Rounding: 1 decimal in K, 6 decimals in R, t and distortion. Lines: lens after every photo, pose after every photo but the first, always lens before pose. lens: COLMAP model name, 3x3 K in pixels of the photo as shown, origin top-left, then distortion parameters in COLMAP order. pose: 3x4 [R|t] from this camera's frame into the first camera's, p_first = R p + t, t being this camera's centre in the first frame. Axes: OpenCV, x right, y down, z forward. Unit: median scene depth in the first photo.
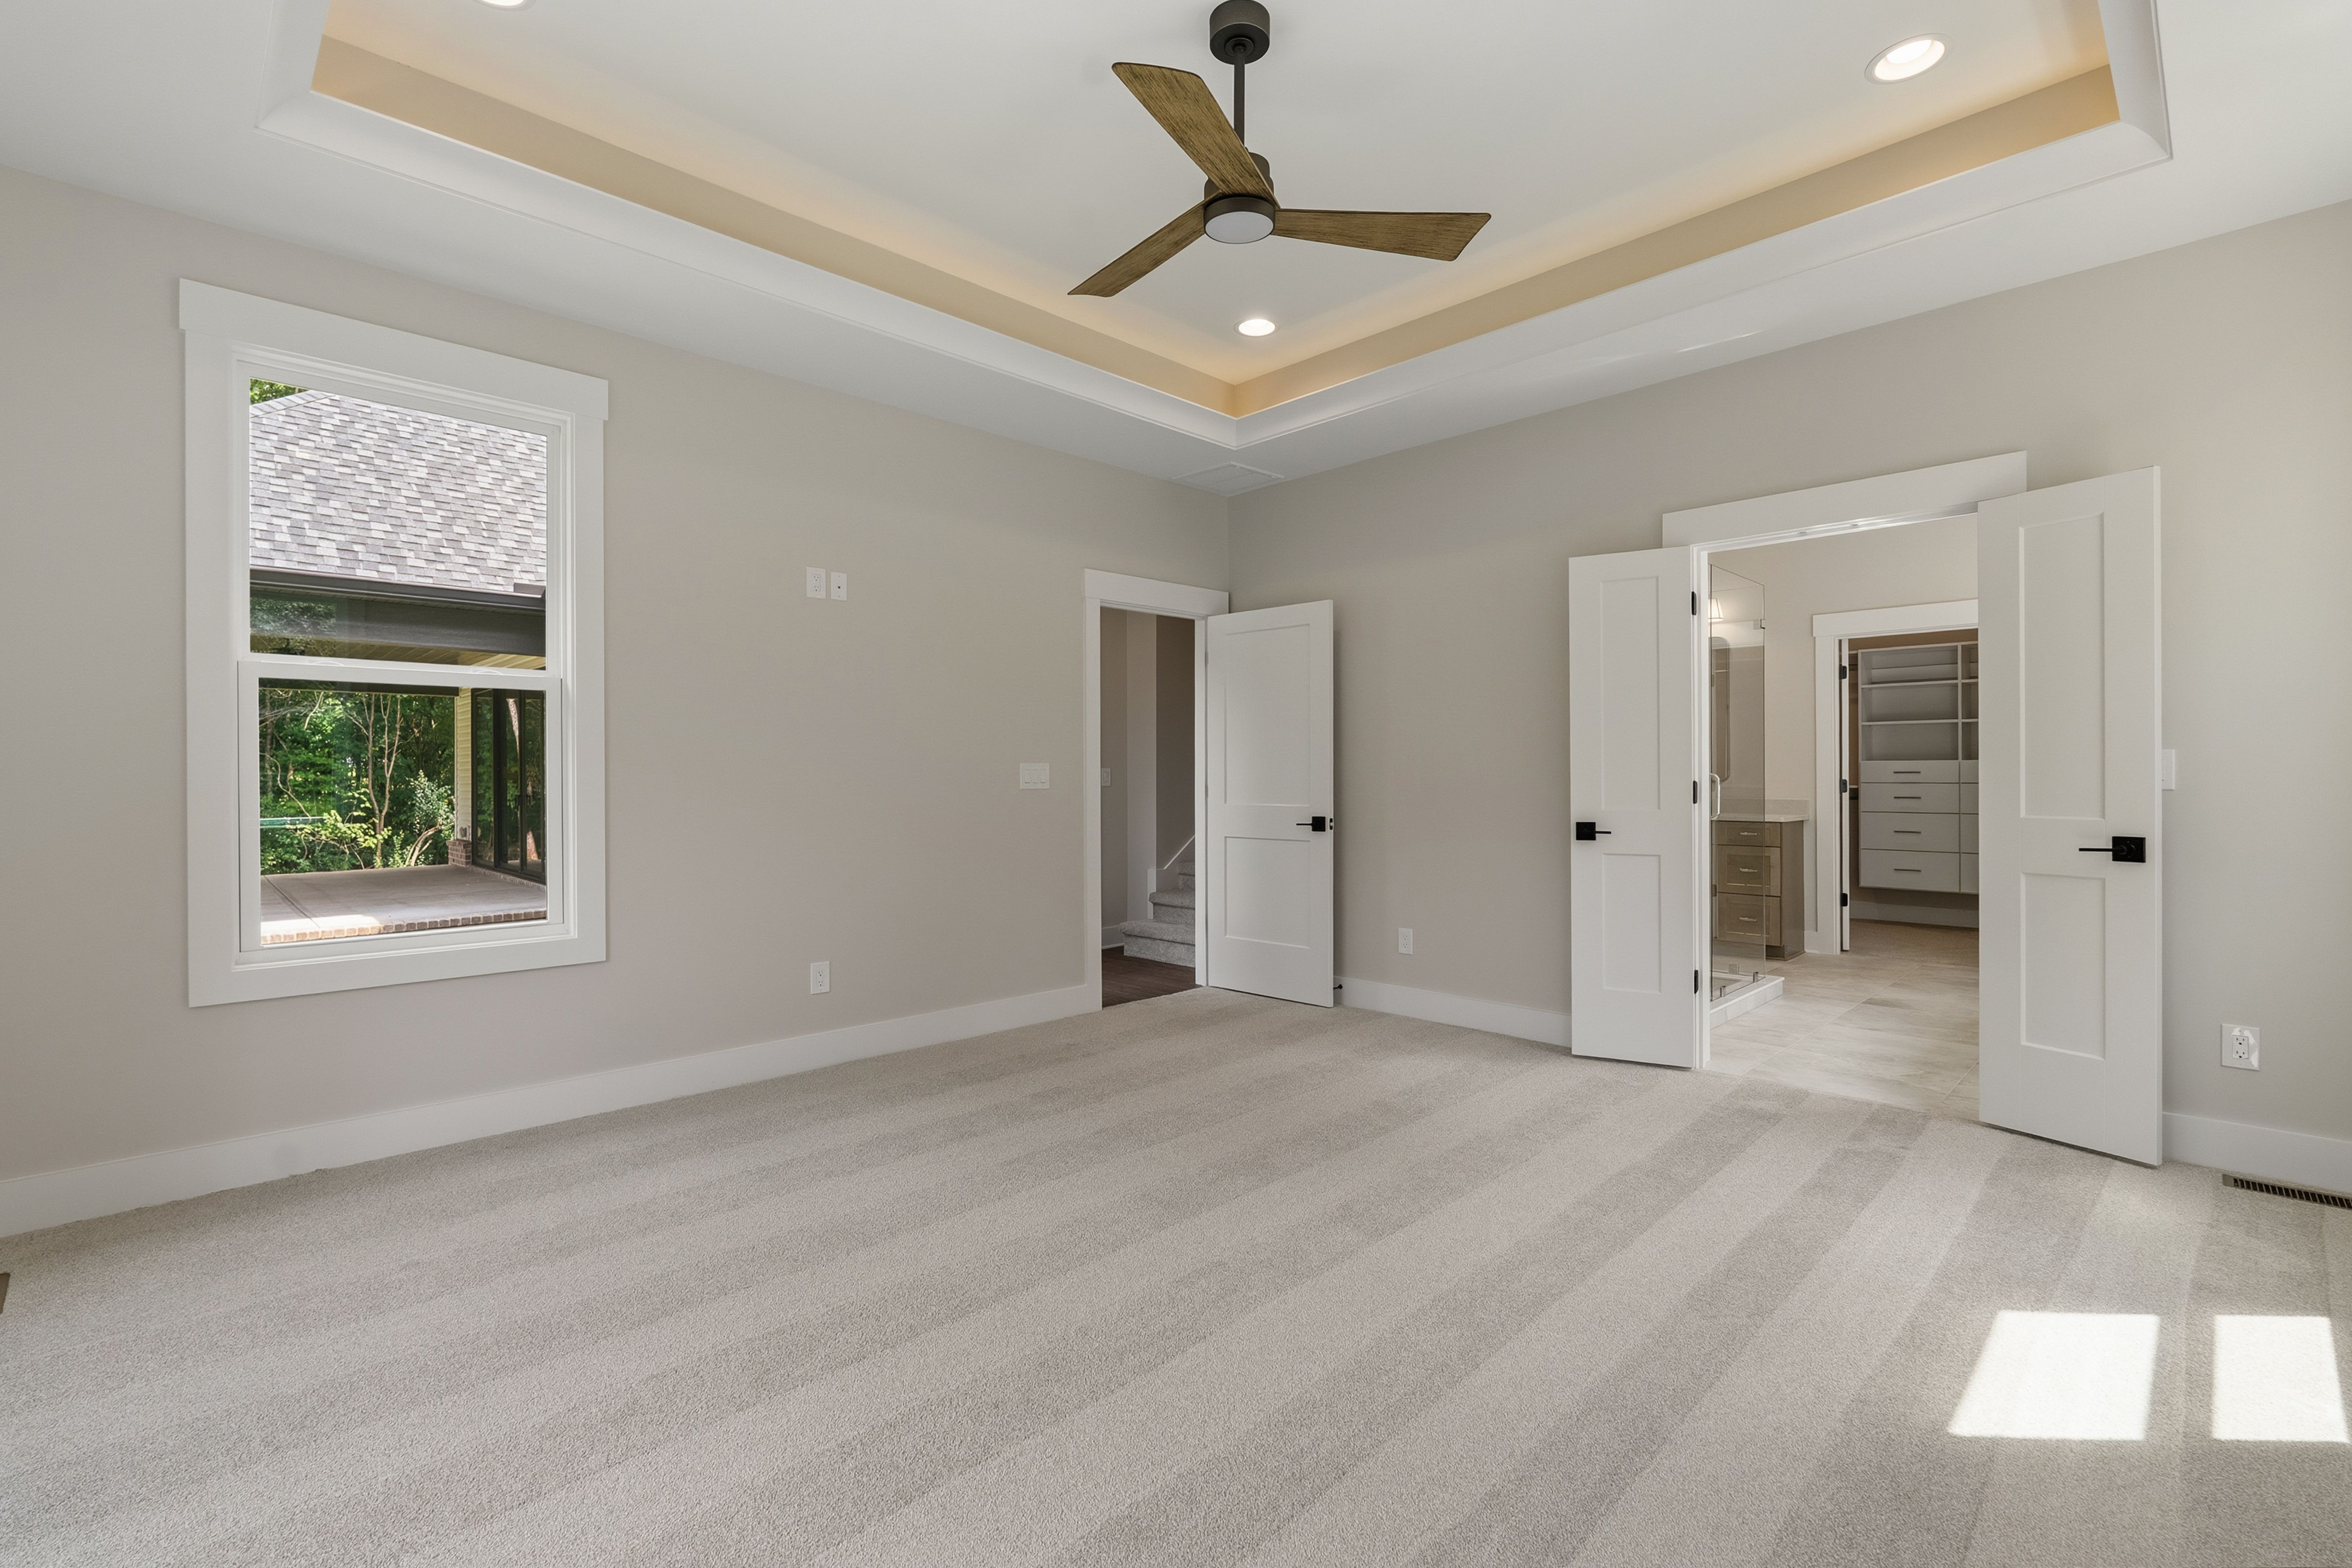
lens RADIAL K [[1033.1, 0, 1165.0], [0, 1033.1, 784.5], [0, 0, 1]] dist [0.000432, -0.001352]
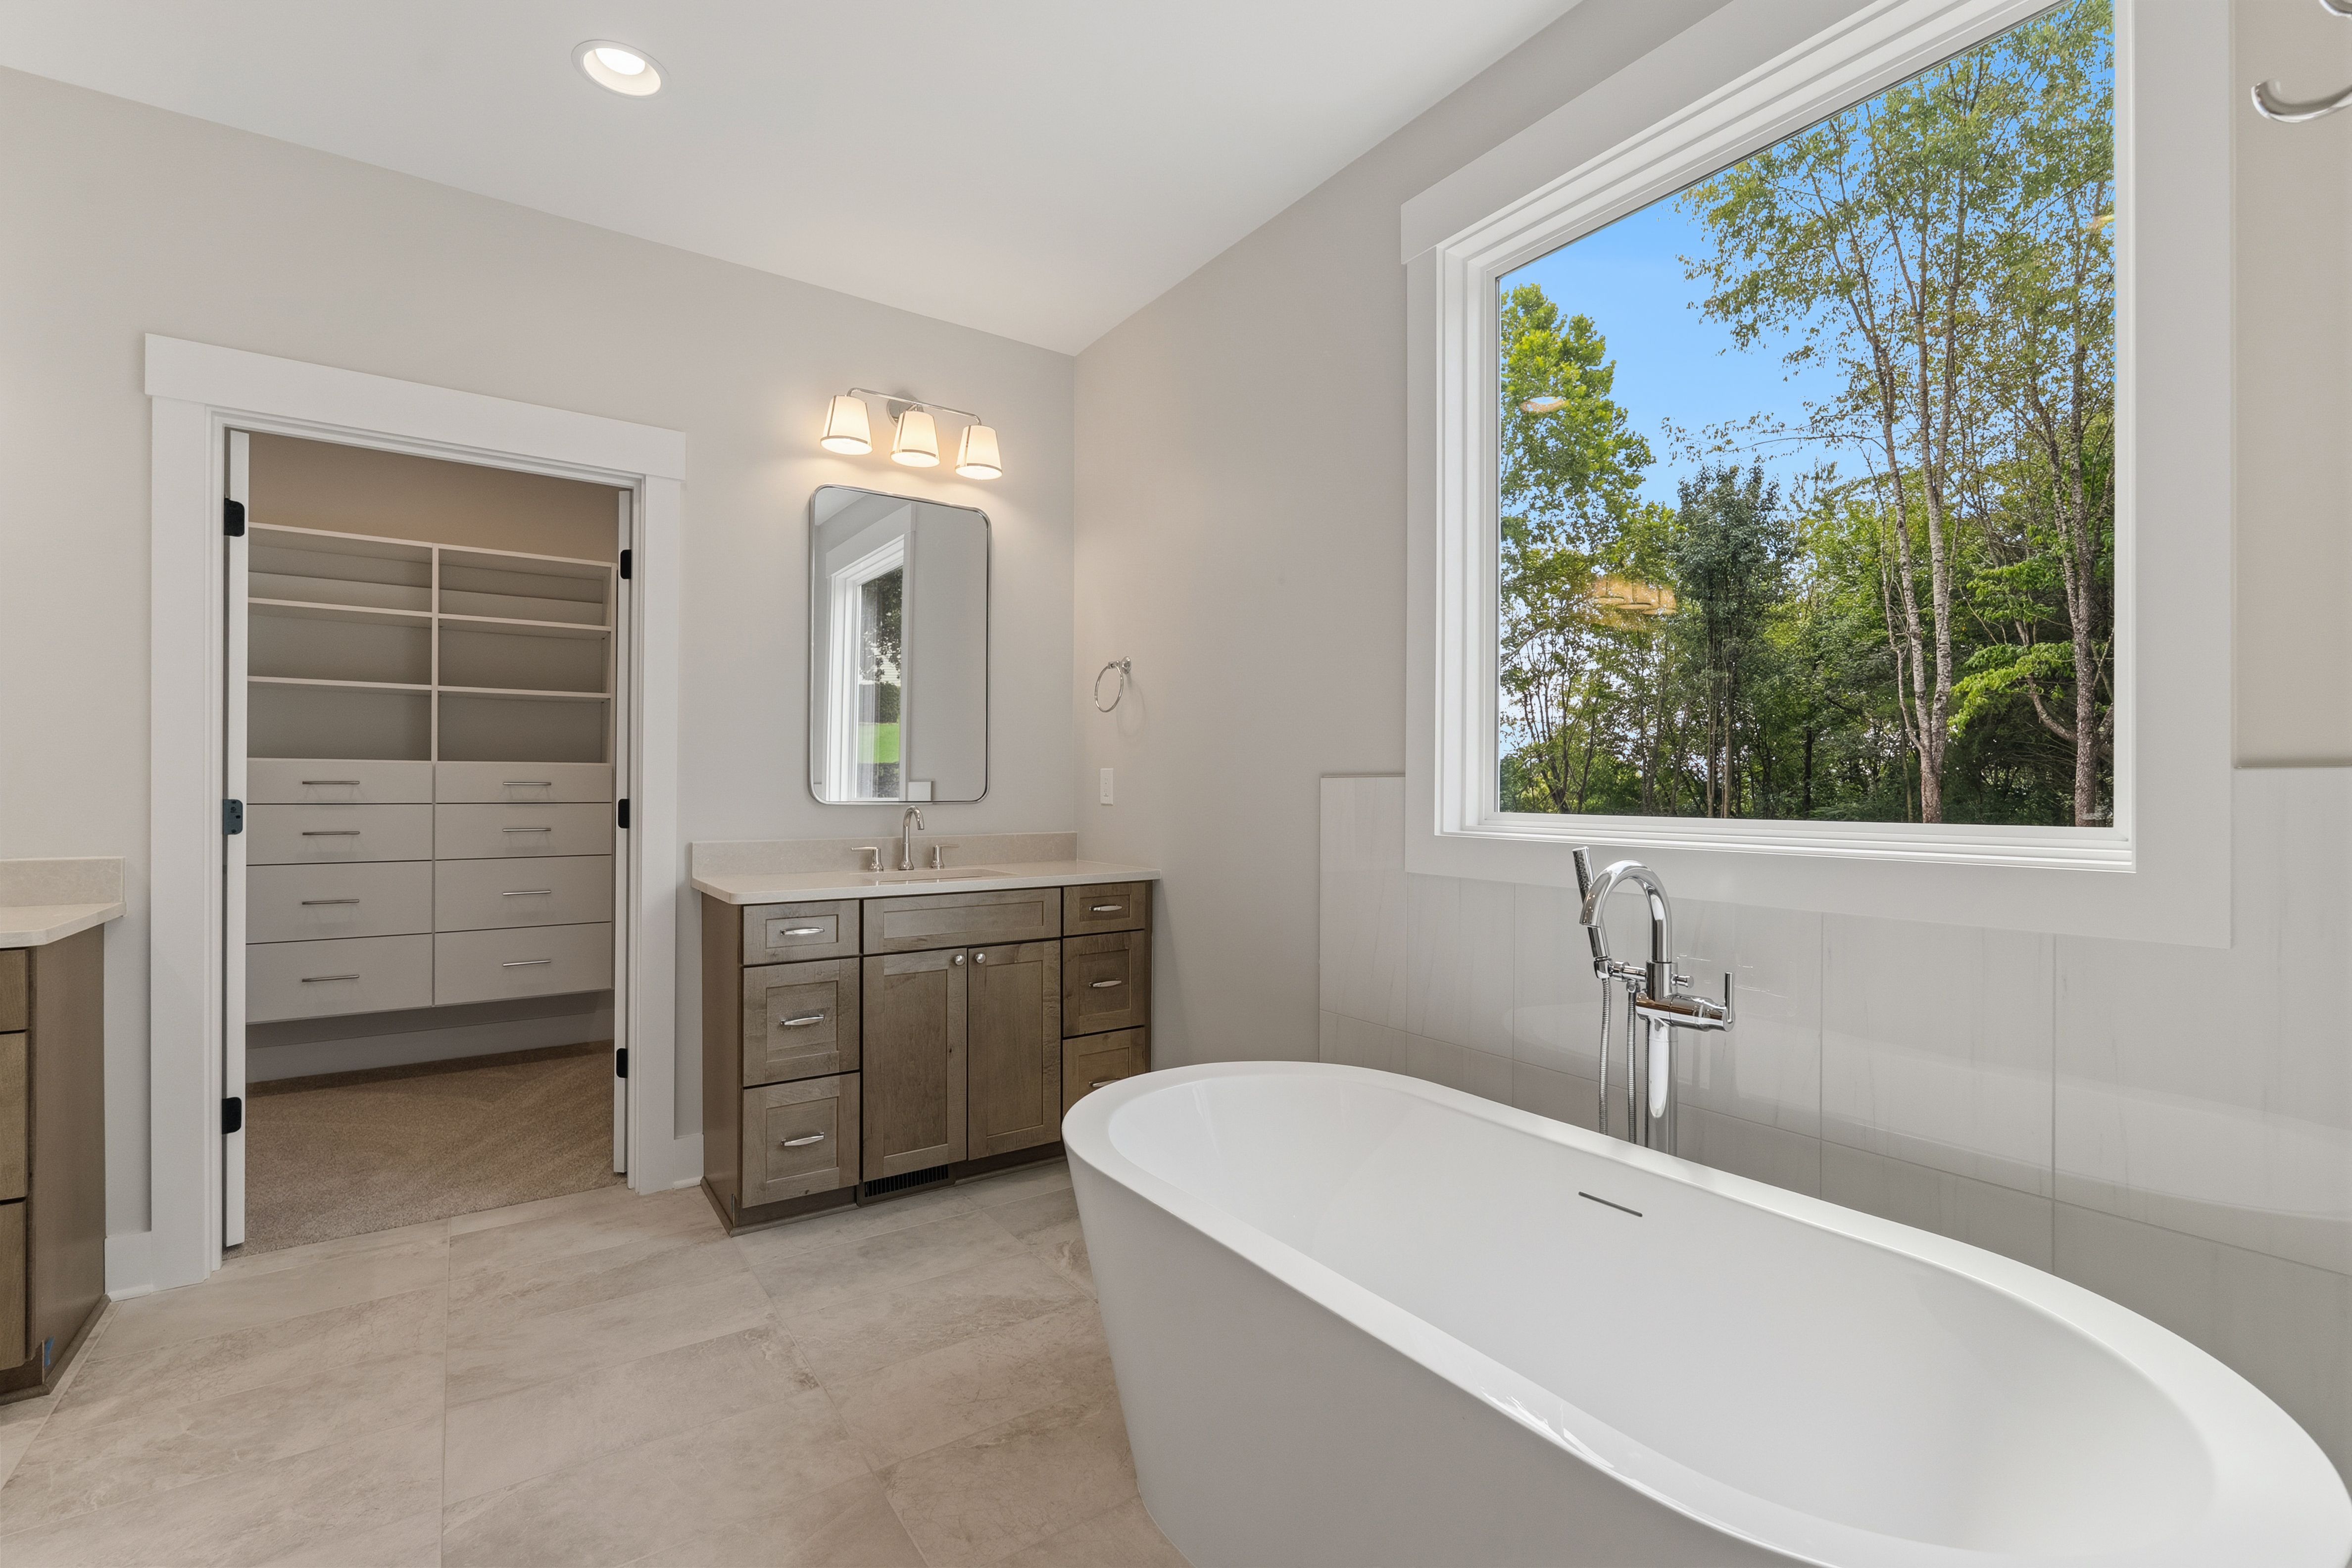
lens RADIAL K [[1033.3, 0, 1169.4], [0, 1033.3, 786.6], [0, 0, 1]] dist [0.000432, -0.001352]
pose [[0.171033, 0.006939, 0.985241, 0.304241], [-0.000747, 0.999976, -0.006913, -0.006797], [-0.985265, 0.000447, 0.171034, 0.530803]]
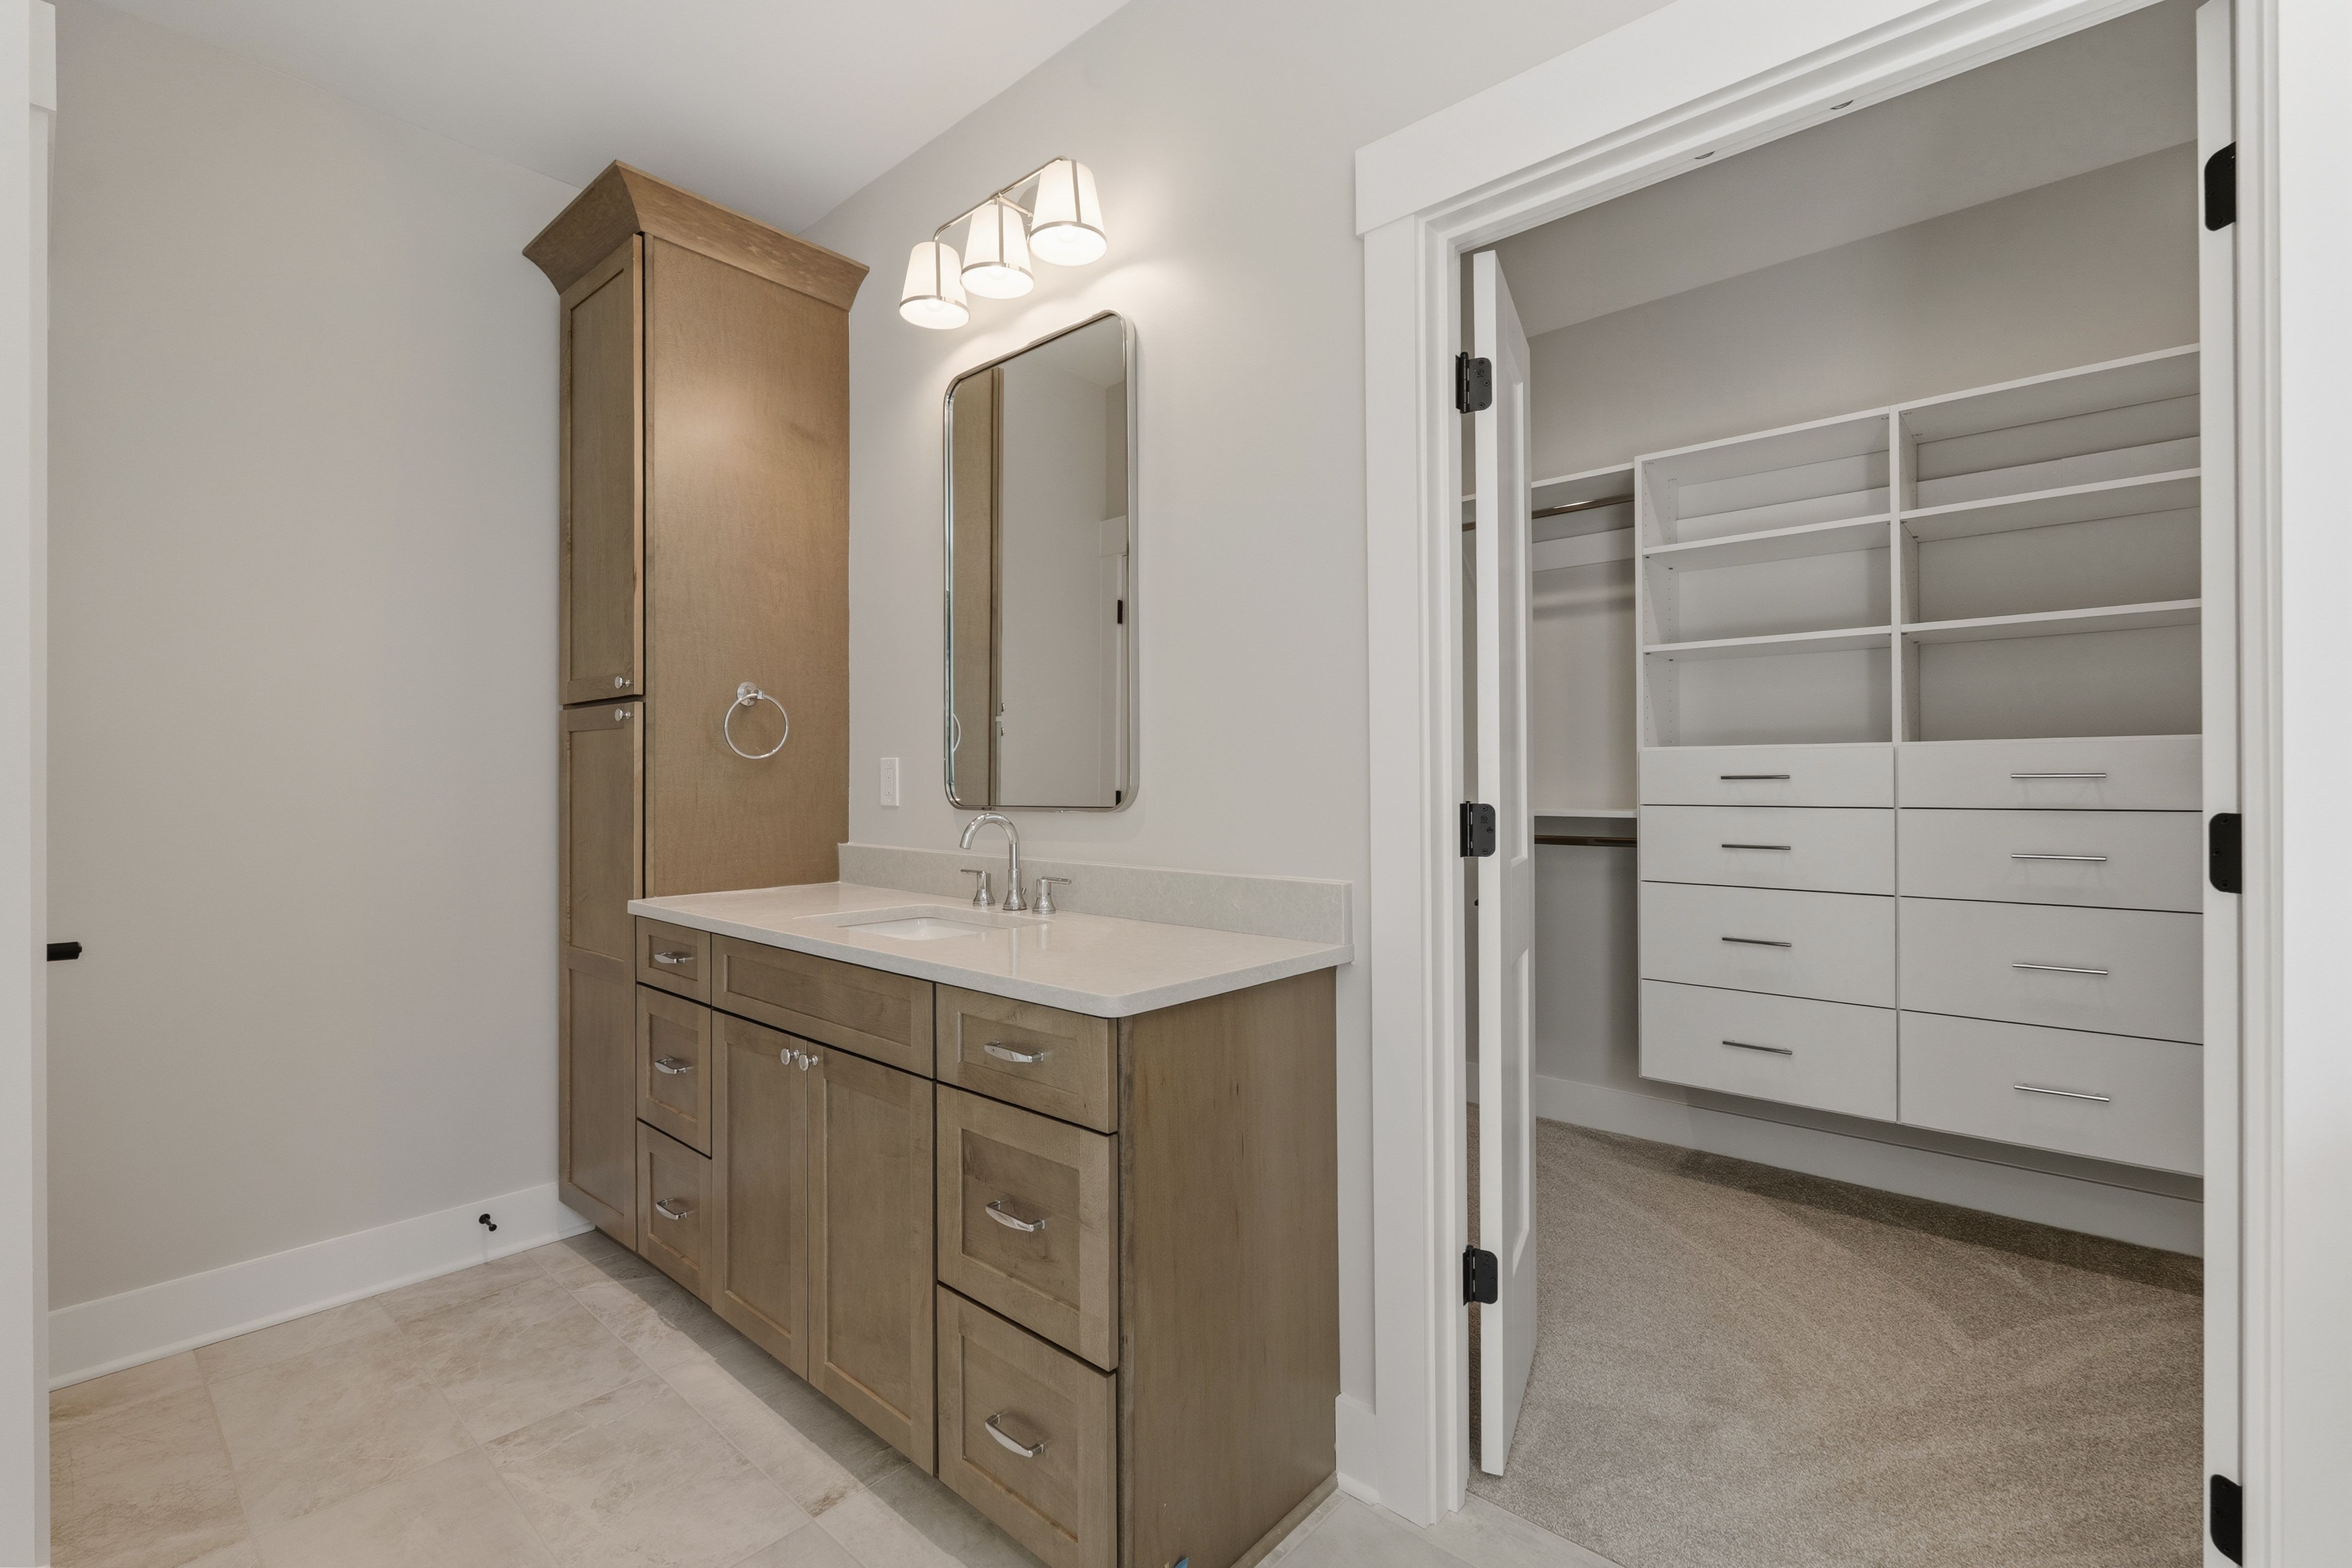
lens RADIAL K [[1033.3, 0, 1172.1], [0, 1033.3, 776.6], [0, 0, 1]] dist [0.000432, -0.001352]
pose [[0.997708, 0.003062, 0.067595, 0.503928], [-0.002390, 0.999947, -0.010020, -0.007876], [-0.067622, 0.009835, 0.997663, 0.671362]]
